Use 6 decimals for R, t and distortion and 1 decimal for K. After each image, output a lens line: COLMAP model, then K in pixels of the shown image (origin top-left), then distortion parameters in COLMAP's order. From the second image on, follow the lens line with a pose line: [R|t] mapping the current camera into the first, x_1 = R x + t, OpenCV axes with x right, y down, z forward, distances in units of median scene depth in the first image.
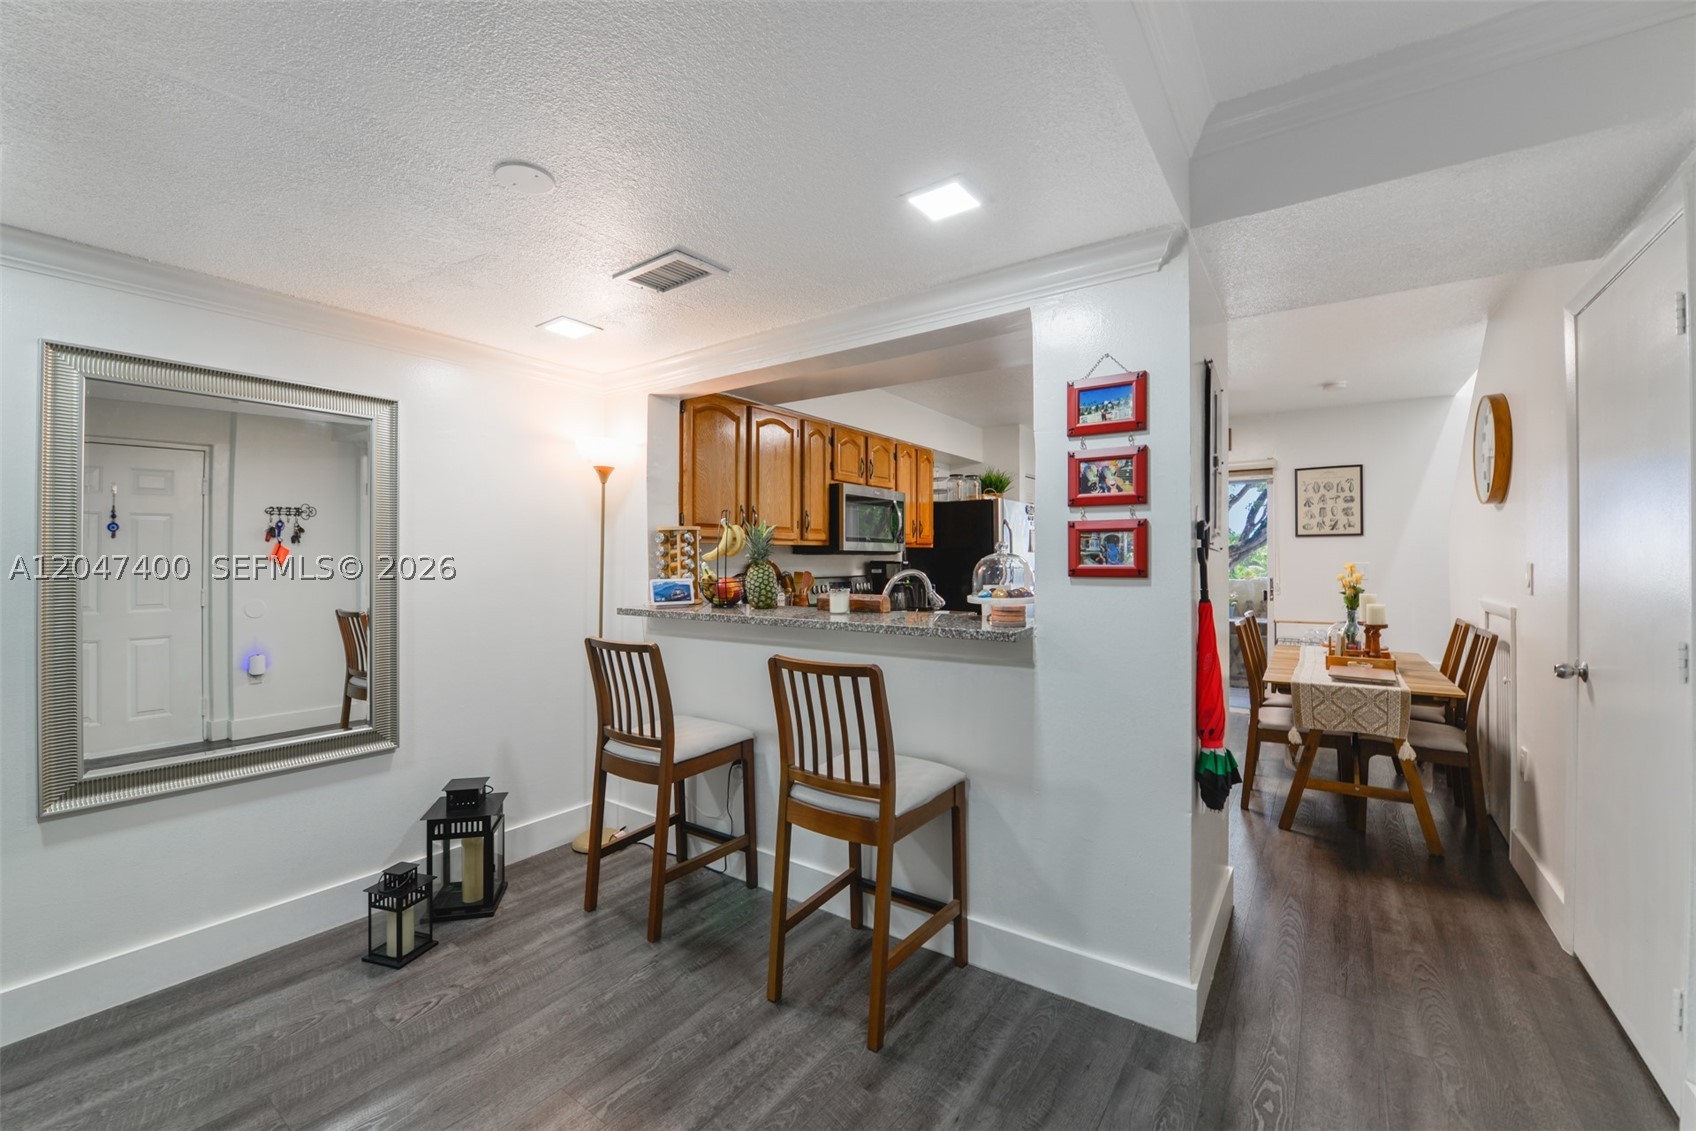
lens RADIAL K [[674.7, 0, 845.7], [0, 674.7, 558.8], [0, 0, 1]] dist [-0.004019, -0.000204]
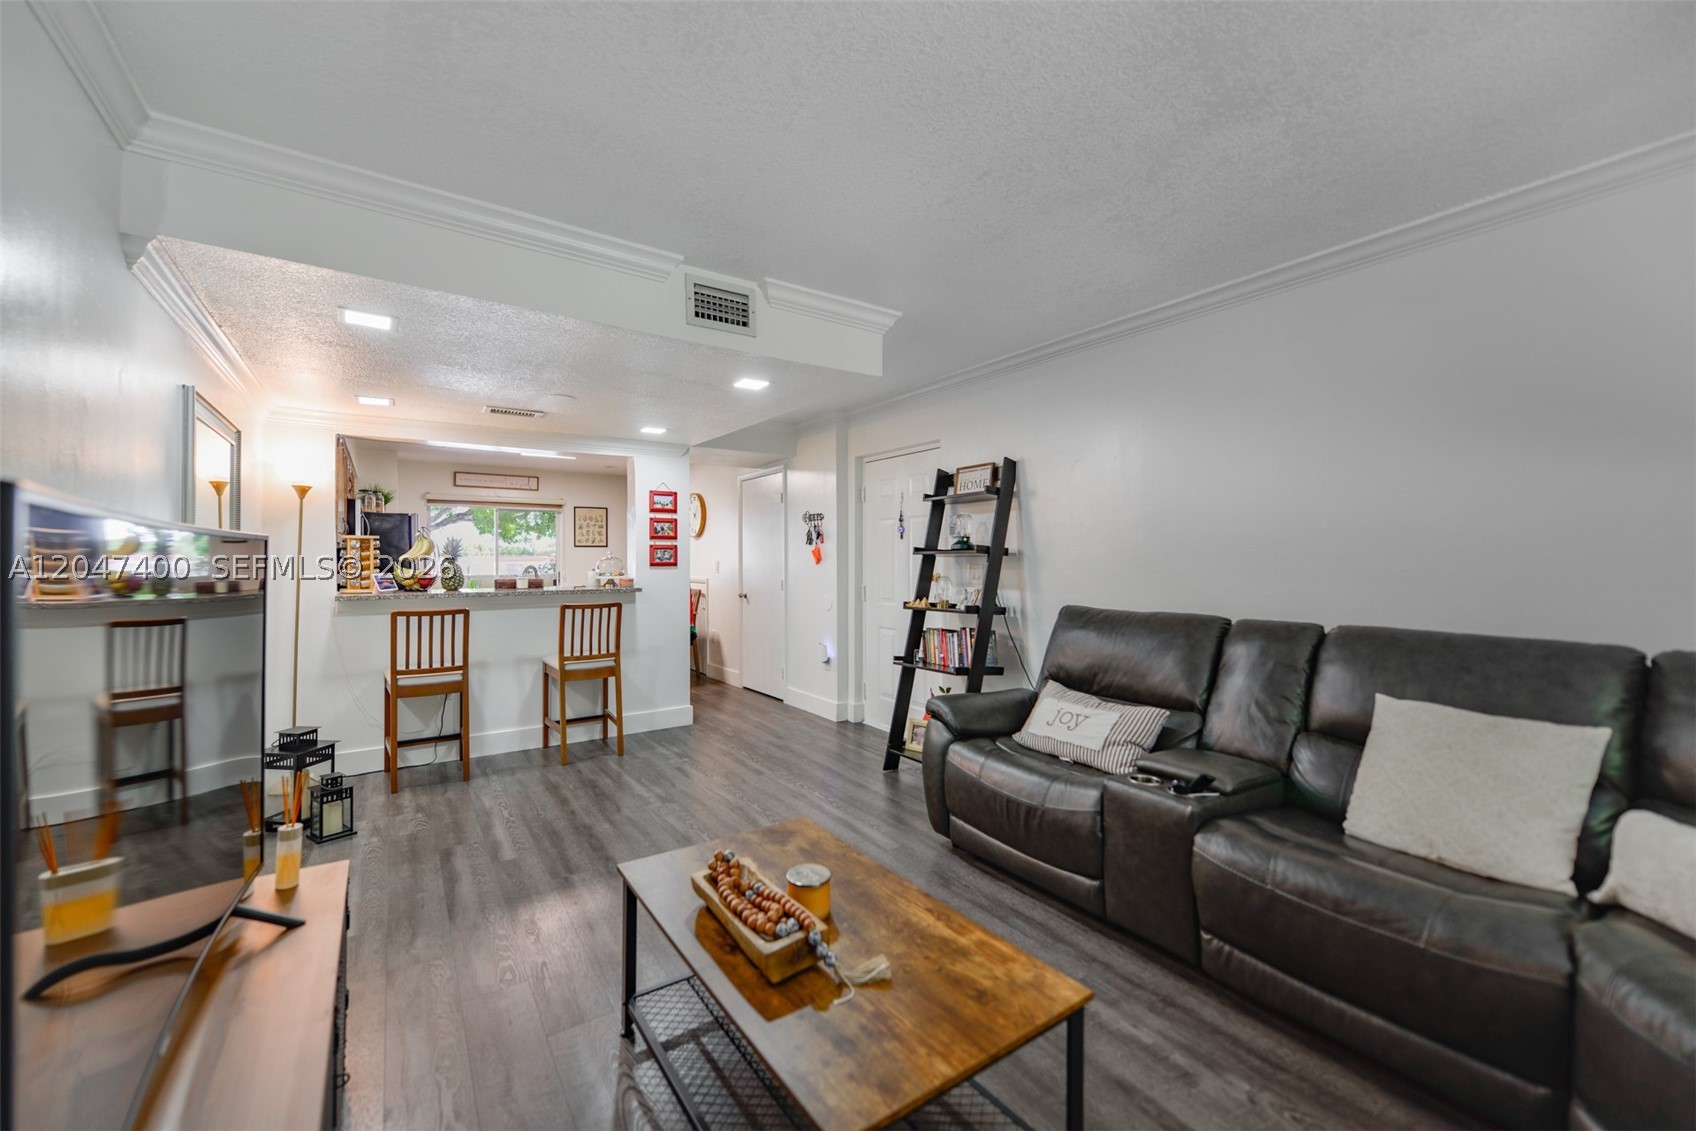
lens RADIAL K [[674.7, 0, 832.6], [0, 674.7, 557.7], [0, 0, 1]] dist [-0.004019, -0.000204]
pose [[0.361786, 0.001567, 0.932260, -1.225892], [0.003000, 0.999991, -0.002845, 0.003145], [-0.932256, 0.003827, 0.361778, -0.387850]]
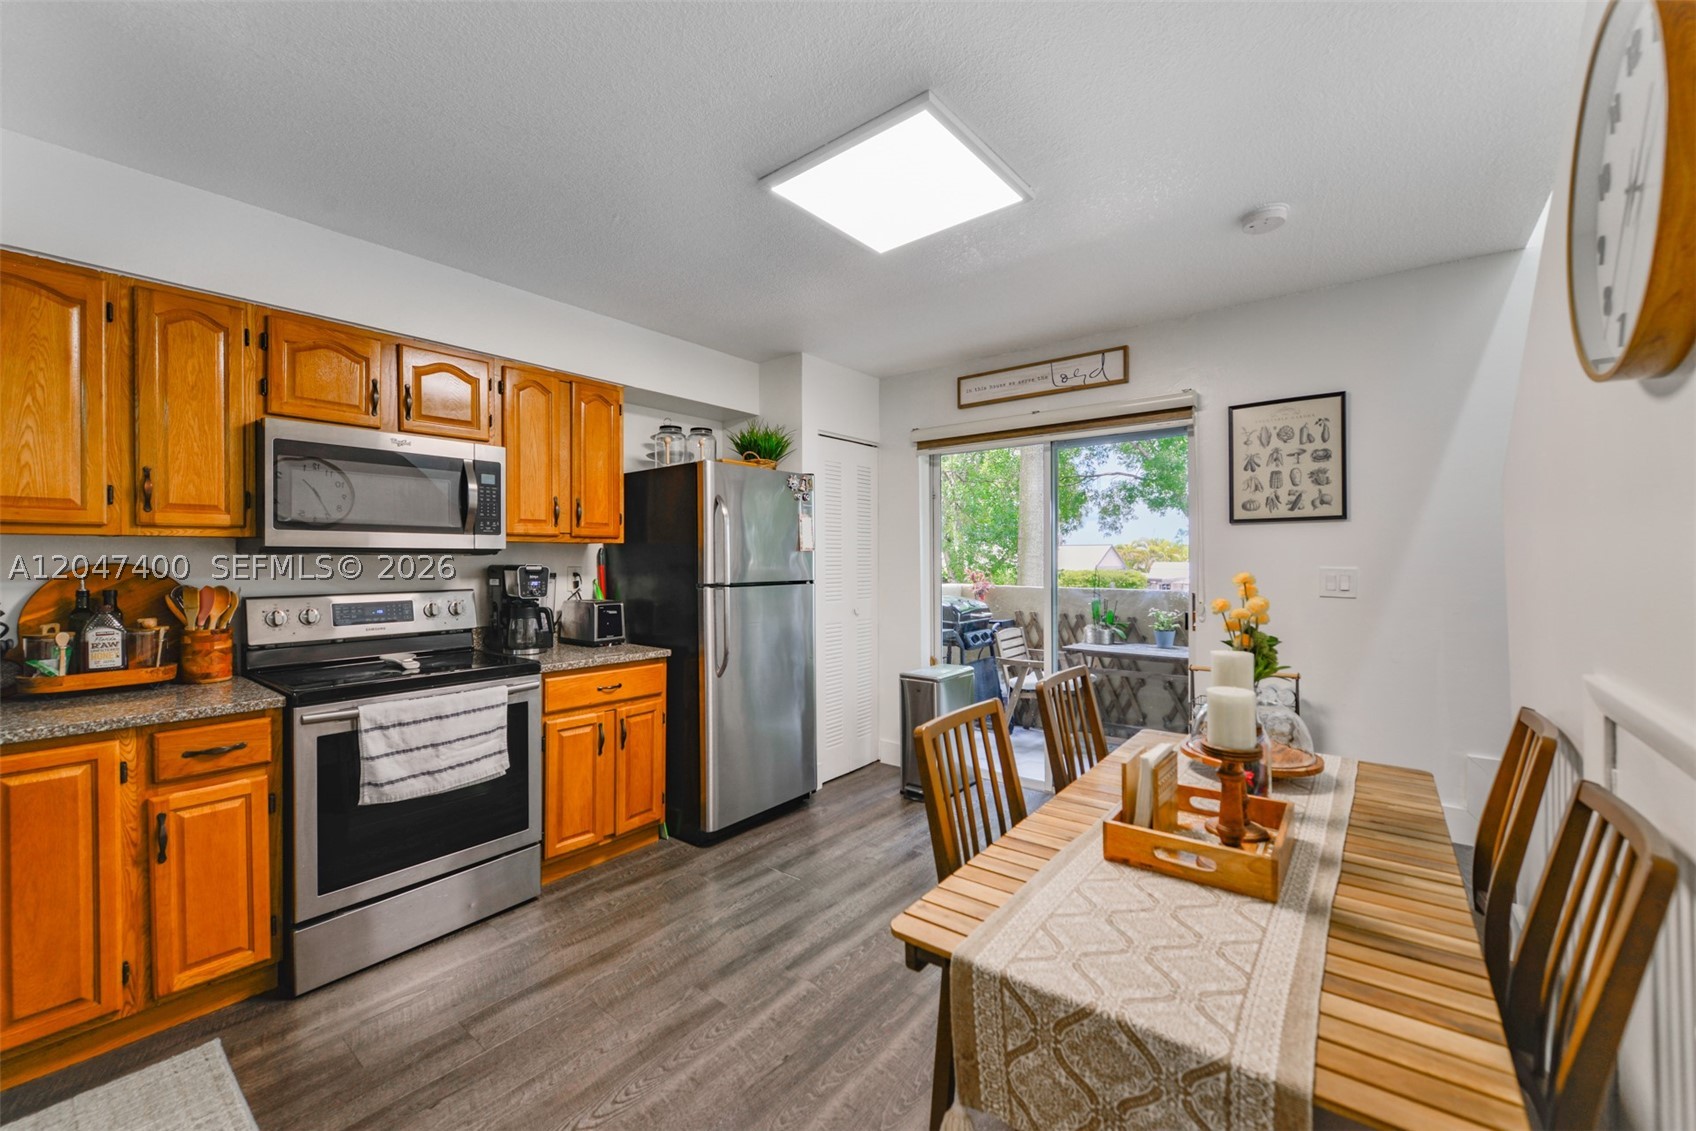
lens RADIAL K [[674.7, 0, 837.8], [0, 674.7, 557.8], [0, 0, 1]] dist [-0.004019, -0.000204]
pose [[0.997905, -0.001907, -0.064671, 0.671187], [0.001639, 0.999990, -0.004190, -0.001555], [0.064678, 0.004075, 0.997898, 0.727842]]
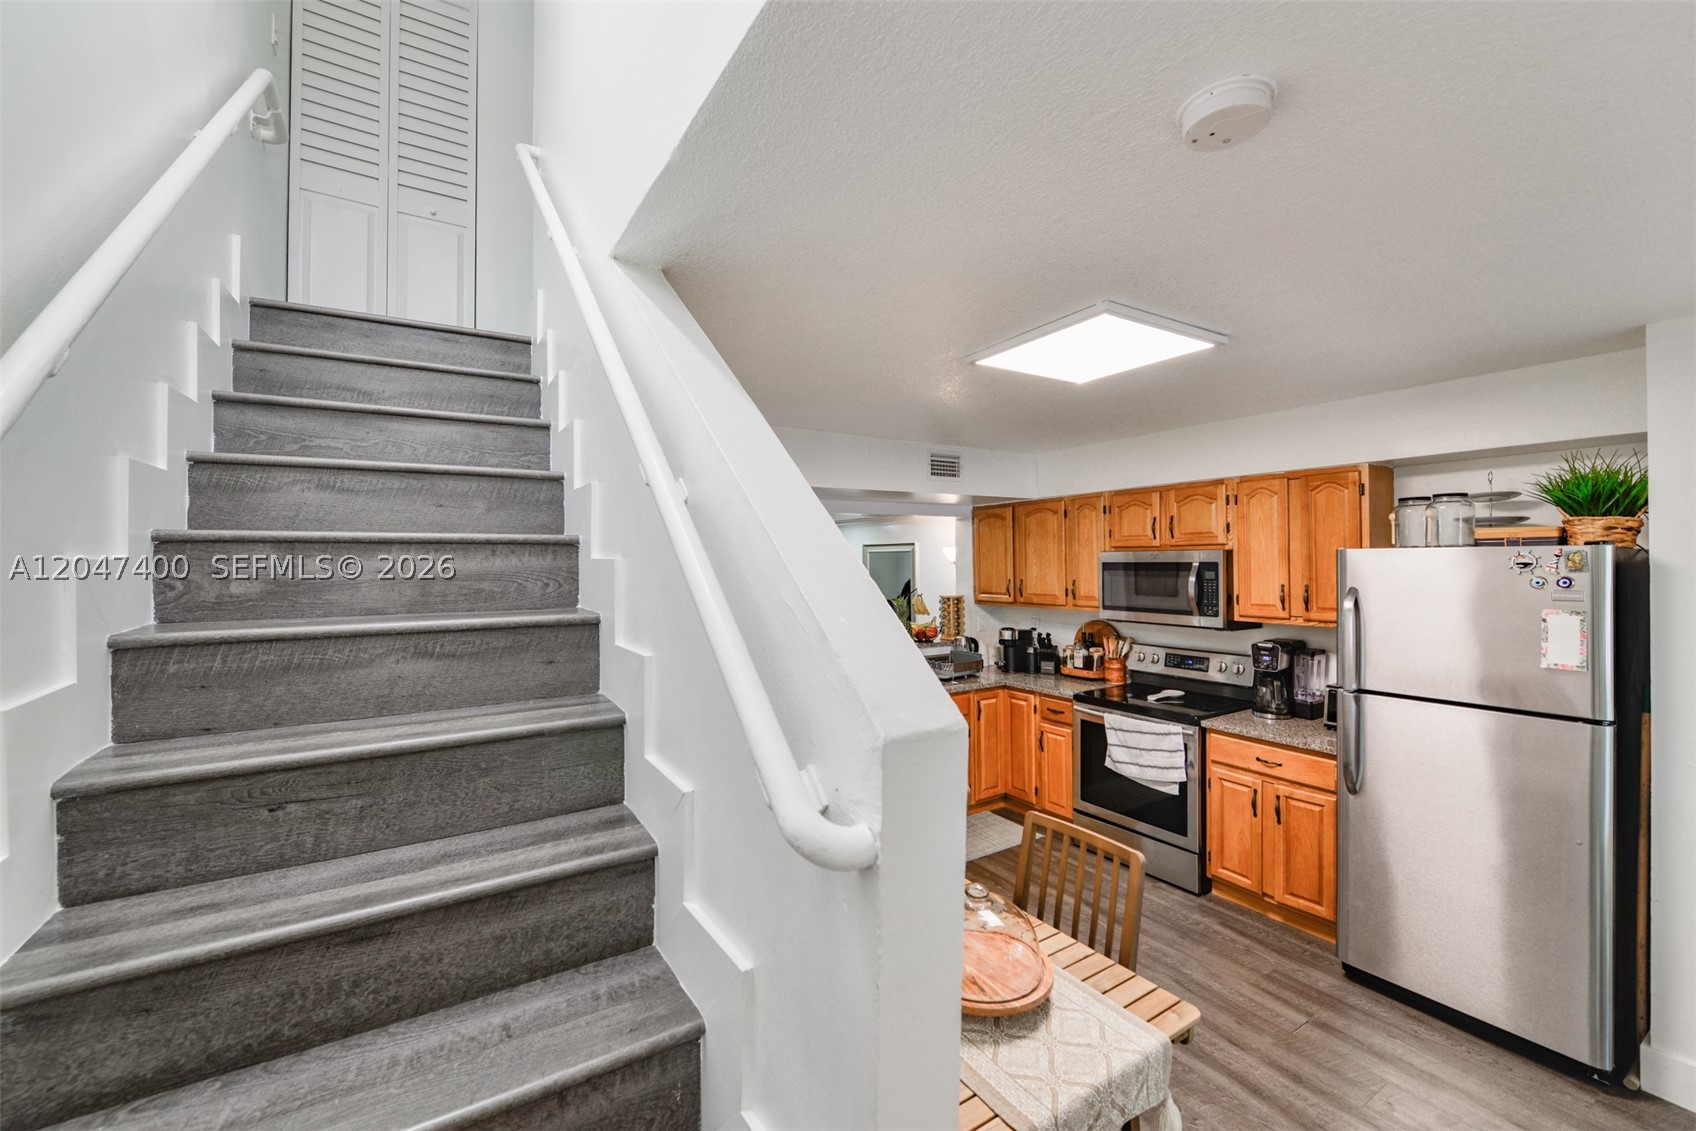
lens RADIAL K [[674.7, 0, 846.9], [0, 674.7, 558.9], [0, 0, 1]] dist [-0.004019, -0.000204]
pose [[-0.382905, -0.001805, -0.923786, 1.582750], [0.004495, 0.999983, -0.003816, -0.150088], [0.923777, -0.005613, -0.382890, 1.516126]]
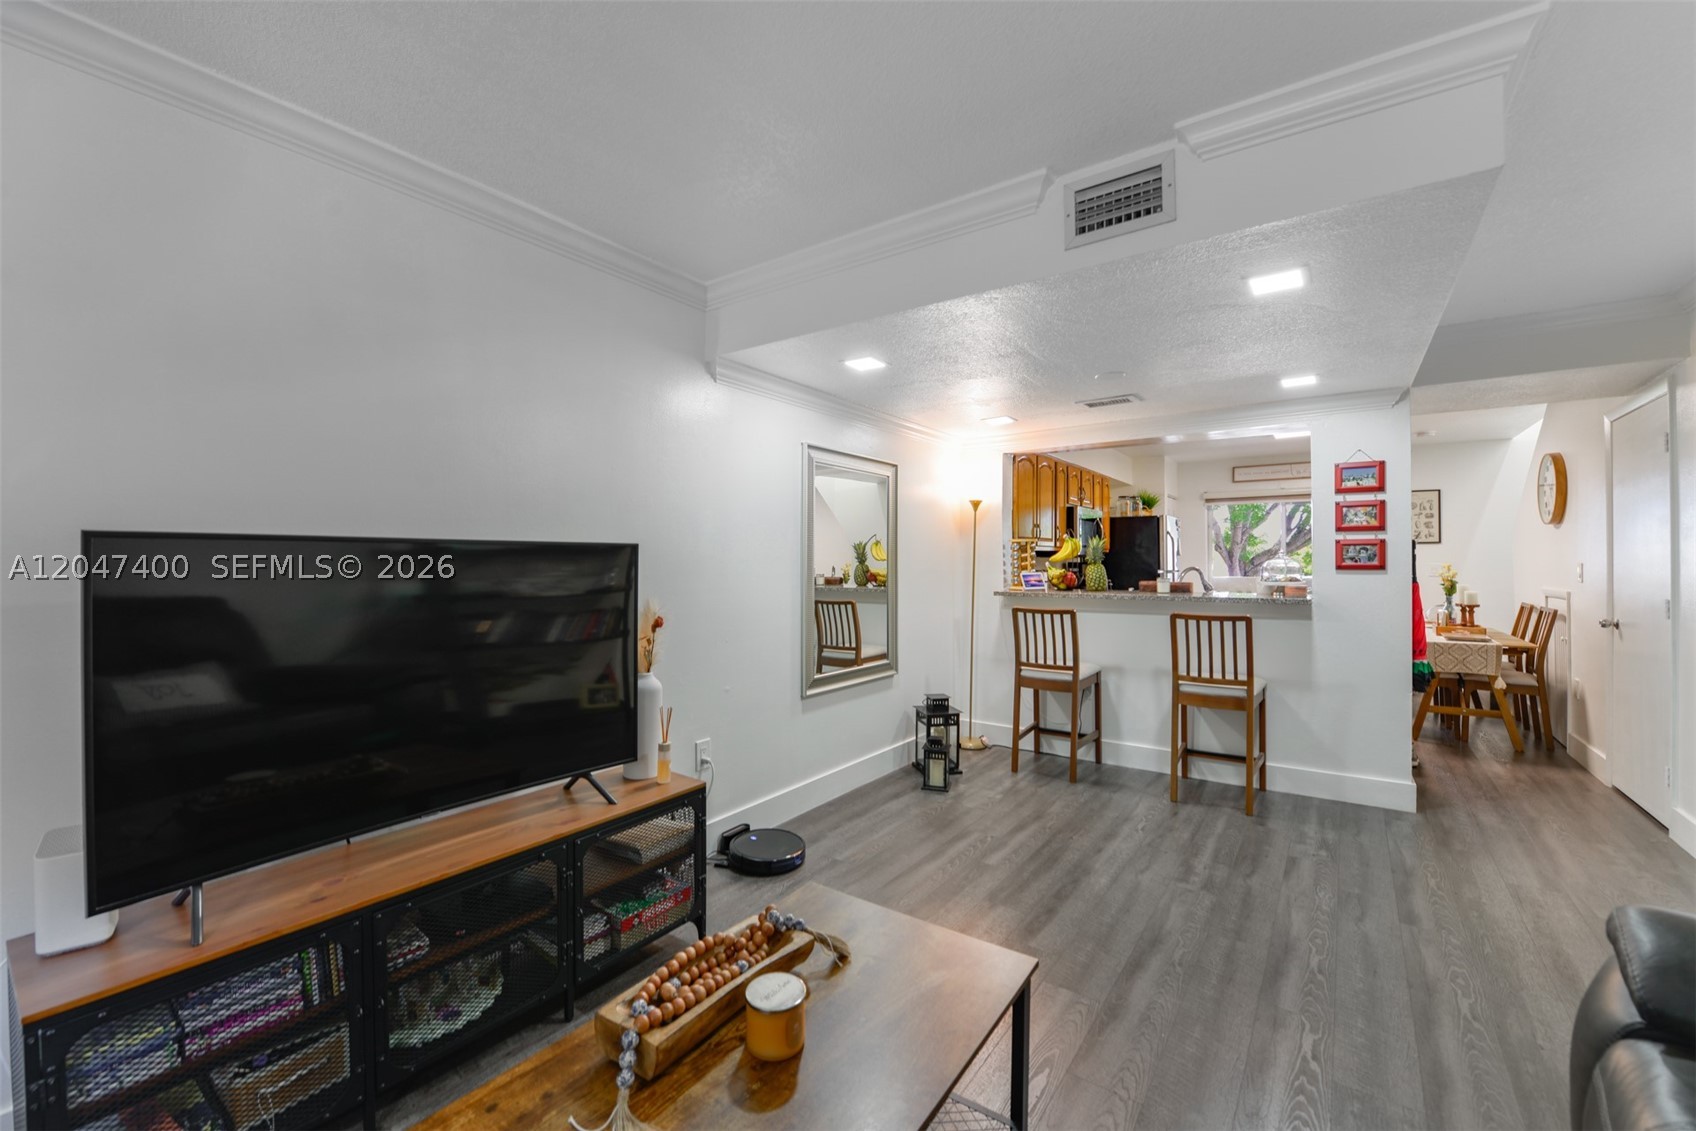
lens RADIAL K [[674.7, 0, 853.9], [0, 674.7, 559.2], [0, 0, 1]] dist [-0.004019, -0.000204]
pose [[0.999993, 0.000156, -0.003747, -0.660851], [-0.000170, 0.999993, -0.003673, 0.003533], [0.003746, 0.003674, 0.999986, -0.567098]]
